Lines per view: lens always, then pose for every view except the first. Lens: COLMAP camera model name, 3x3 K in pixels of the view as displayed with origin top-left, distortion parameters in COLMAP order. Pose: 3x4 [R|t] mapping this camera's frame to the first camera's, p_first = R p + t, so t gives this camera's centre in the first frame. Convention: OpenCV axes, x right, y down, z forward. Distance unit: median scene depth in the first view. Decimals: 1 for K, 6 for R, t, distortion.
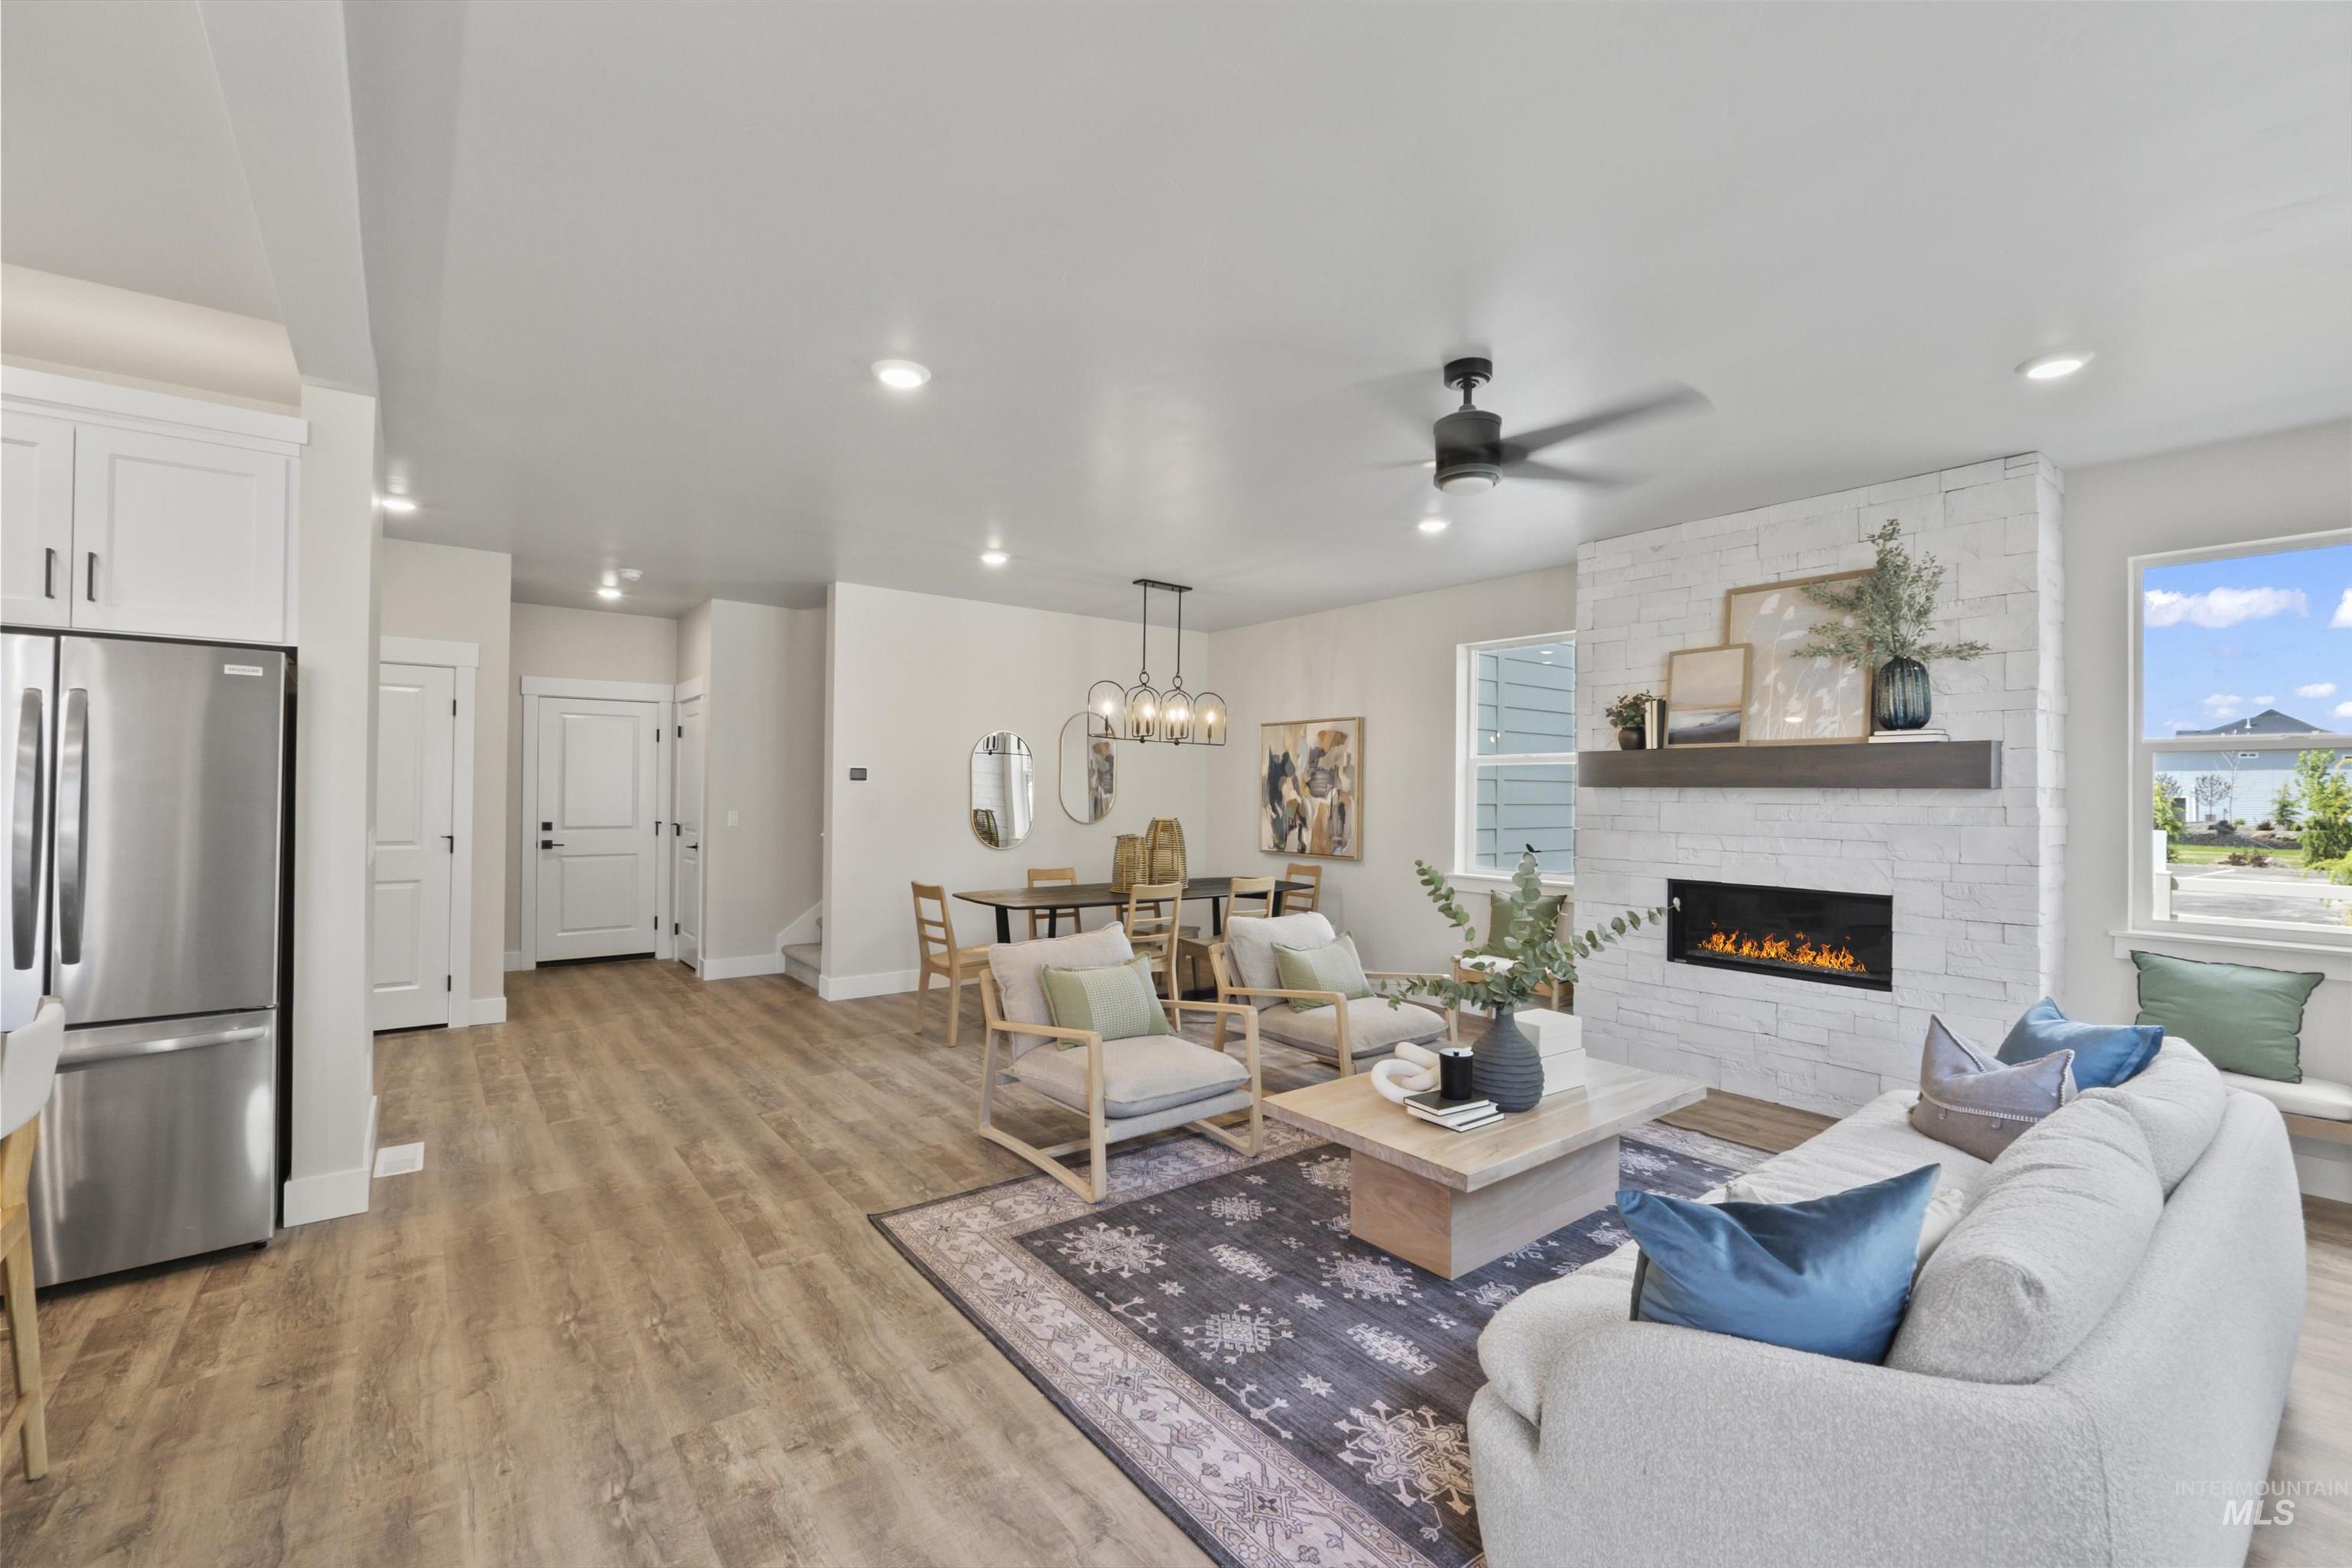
lens RADIAL K [[984.6, 0, 1176.0], [0, 984.6, 784.0], [0, 0, 1]] dist [-0.002569, -0.000112]
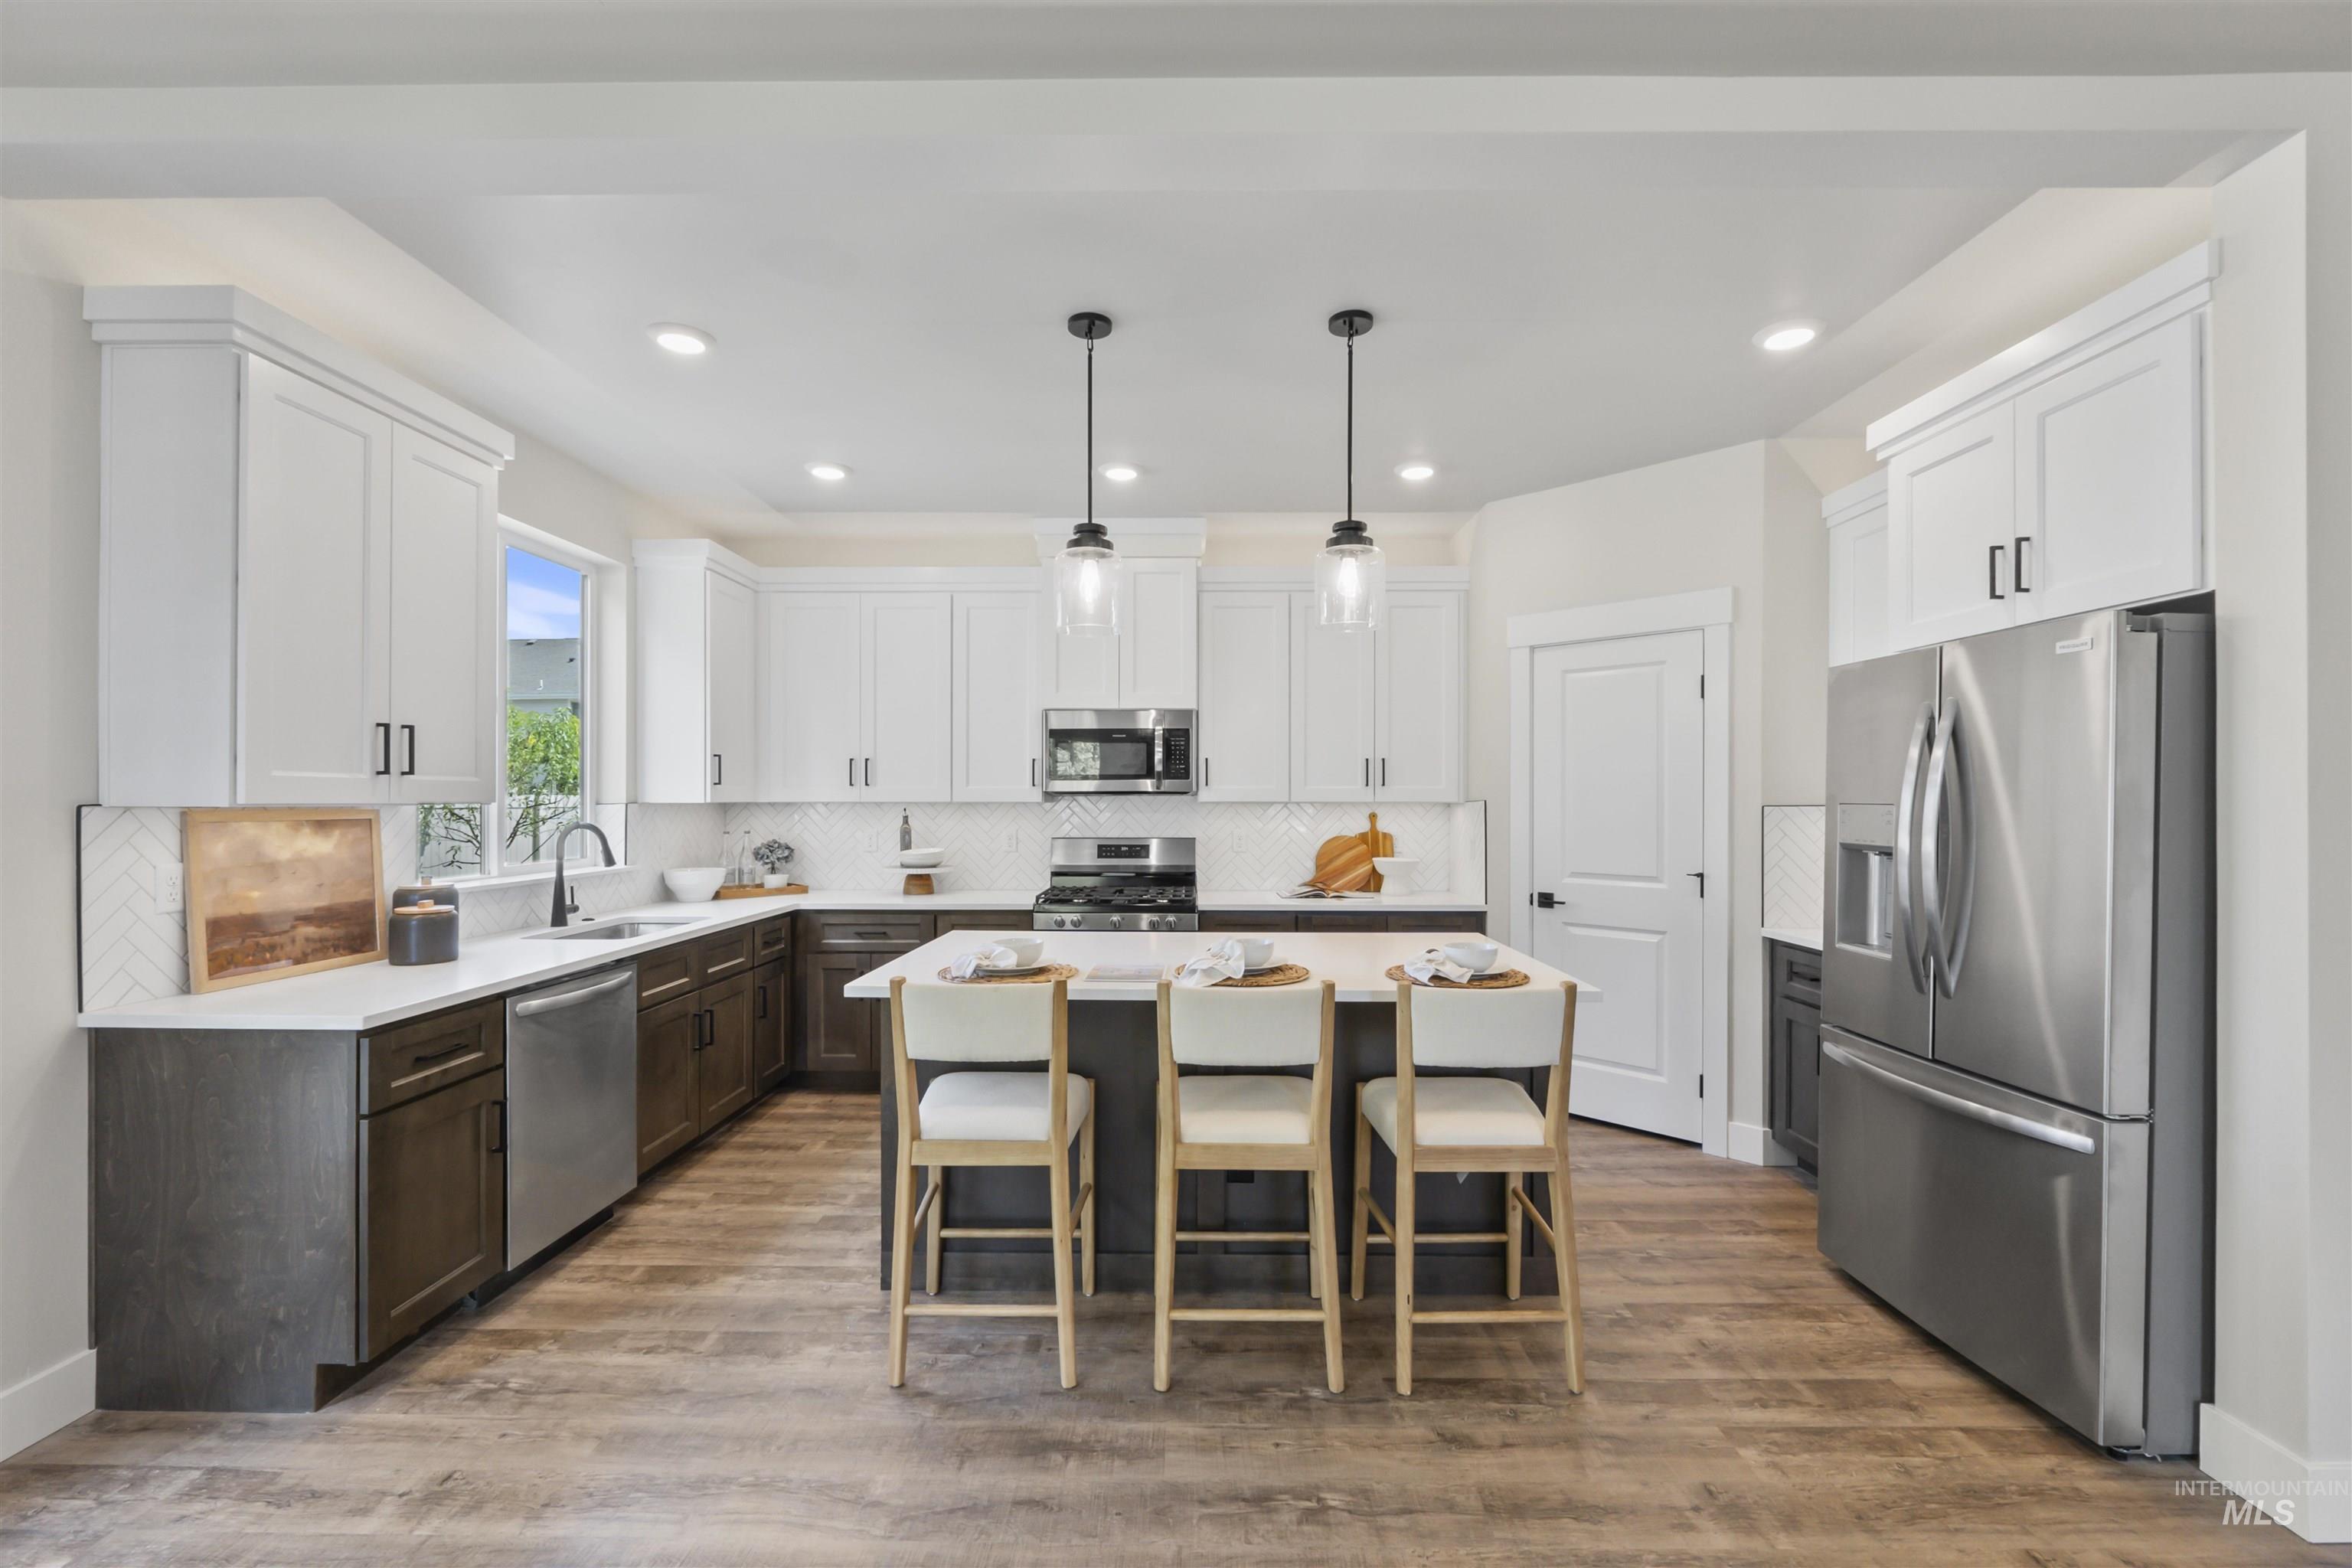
lens RADIAL K [[999.4, 0, 1183.1], [0, 999.4, 794.9], [0, 0, 1]] dist [-0.004766, -0.000663]
pose [[-0.620707, -0.014429, -0.783910, 0.035866], [-0.000545, 0.999838, -0.017971, 0.007116], [0.784042, -0.010727, -0.620614, 0.672862]]
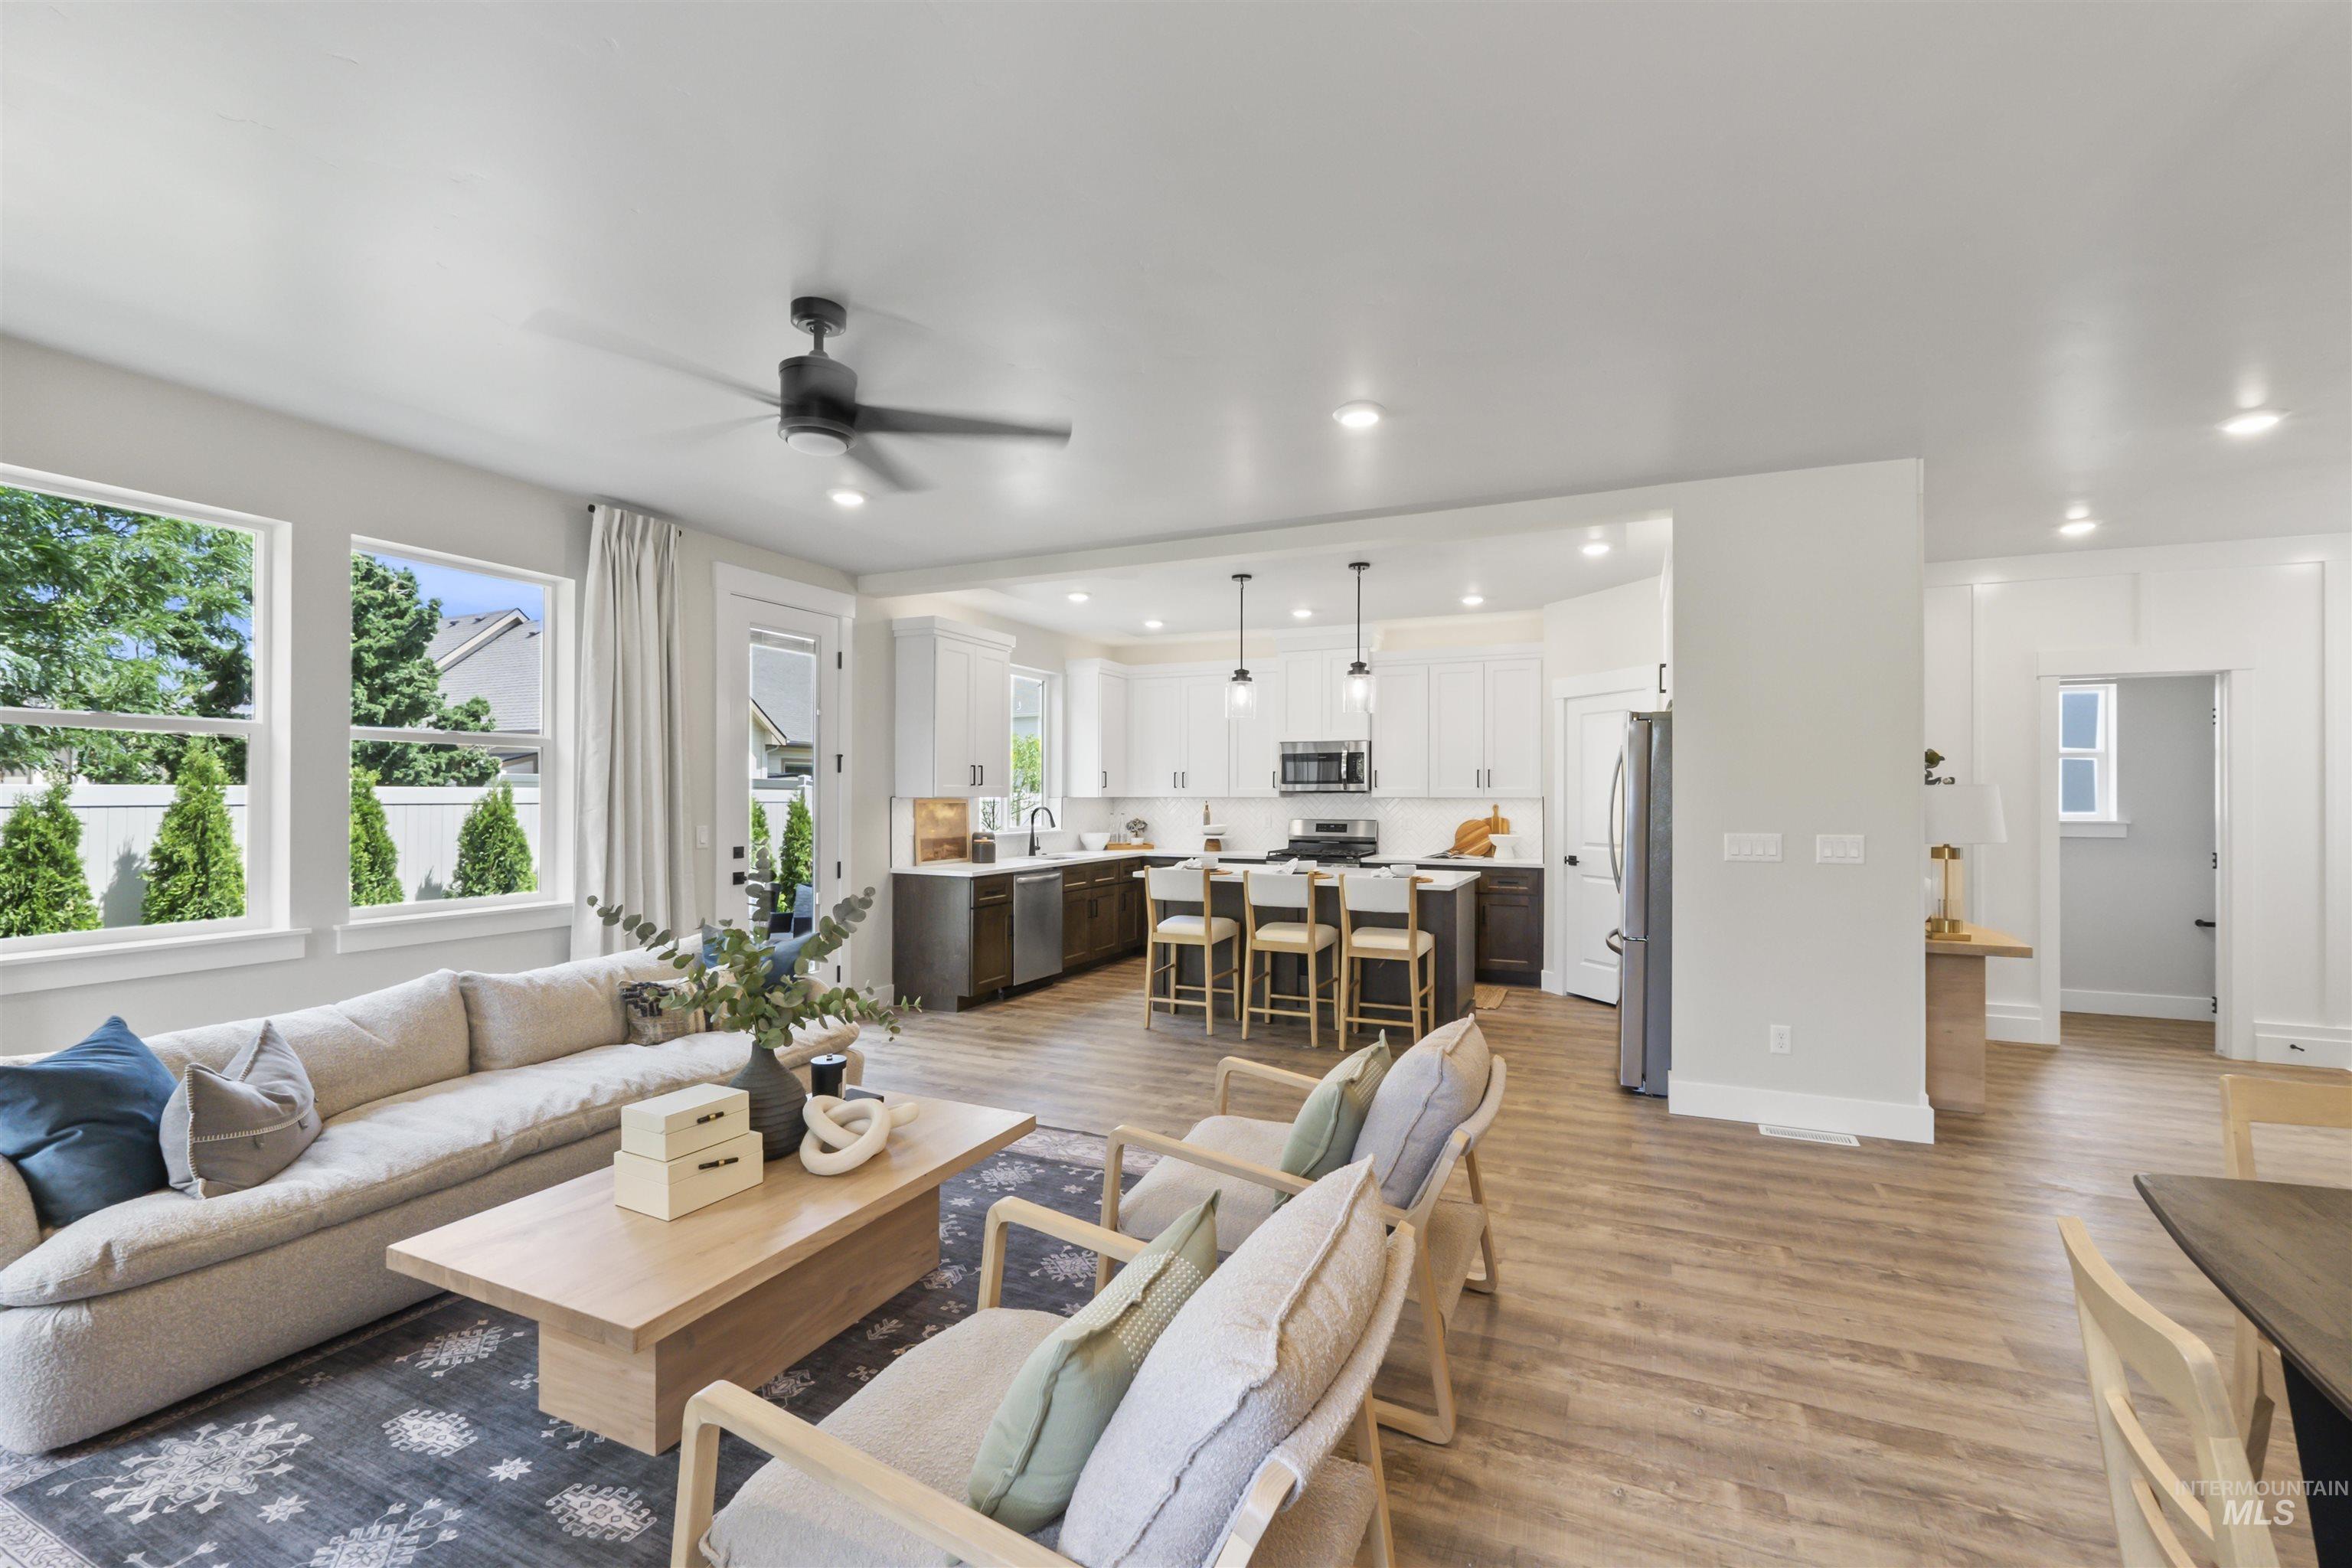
lens RADIAL K [[999.4, 0, 1183.1], [0, 999.4, 794.9], [0, 0, 1]] dist [-0.004766, -0.000663]
pose [[-0.882156, -0.012502, -0.470792, 0.327035], [-0.007264, 0.999890, -0.012941, 0.017170], [0.470902, -0.007996, -0.882149, 1.501876]]
